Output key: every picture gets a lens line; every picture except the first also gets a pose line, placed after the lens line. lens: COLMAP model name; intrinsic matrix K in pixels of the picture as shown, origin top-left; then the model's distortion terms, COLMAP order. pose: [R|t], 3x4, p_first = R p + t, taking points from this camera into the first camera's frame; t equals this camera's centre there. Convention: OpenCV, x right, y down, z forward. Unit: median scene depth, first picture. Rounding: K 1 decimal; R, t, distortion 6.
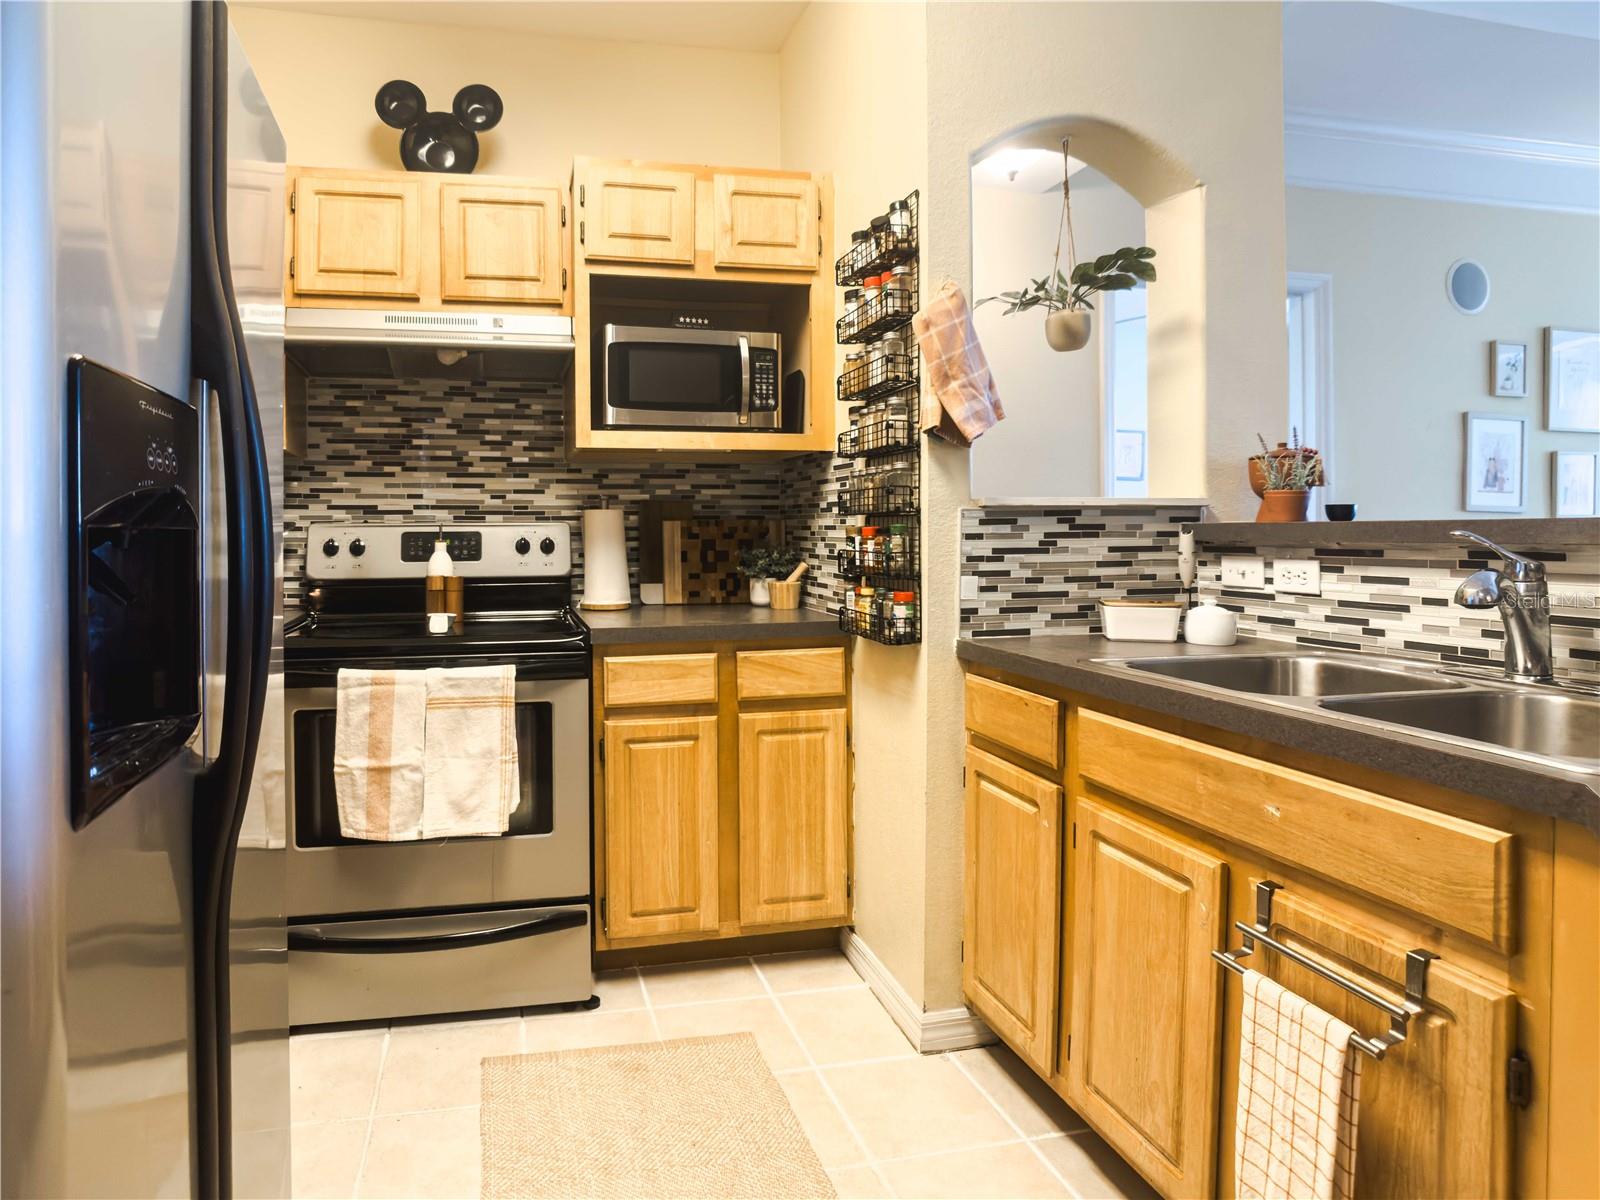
lens RADIAL K [[880.8, 0, 676.4], [0, 880.8, 542.0], [0, 0, 1]] dist [-0.017798, -0.007499]
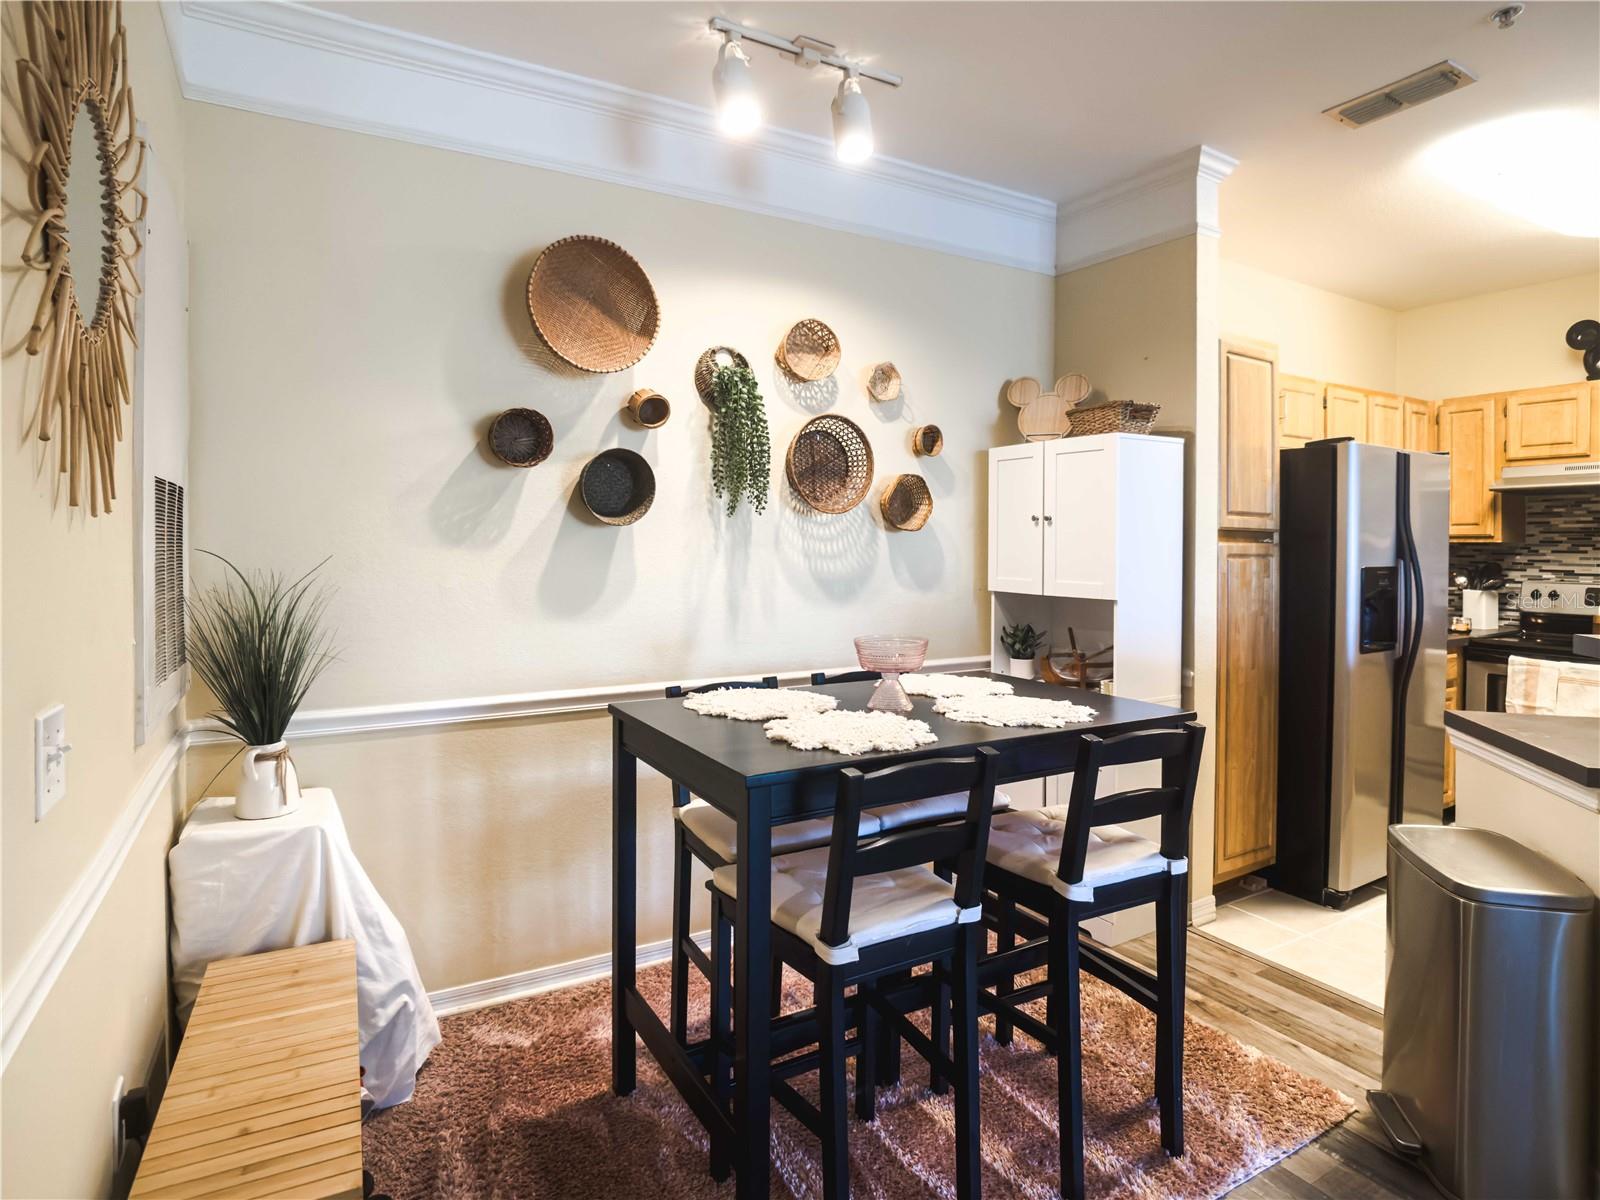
lens RADIAL K [[857.9, 0, 741.1], [0, 857.9, 547.7], [0, 0, 1]] dist [-0.029121, 0.001055]
pose [[0.265487, 0.013087, -0.964026, 0.984406], [-0.018193, 0.999798, 0.008562, -0.089498], [0.963943, 0.015265, 0.265671, -1.216439]]
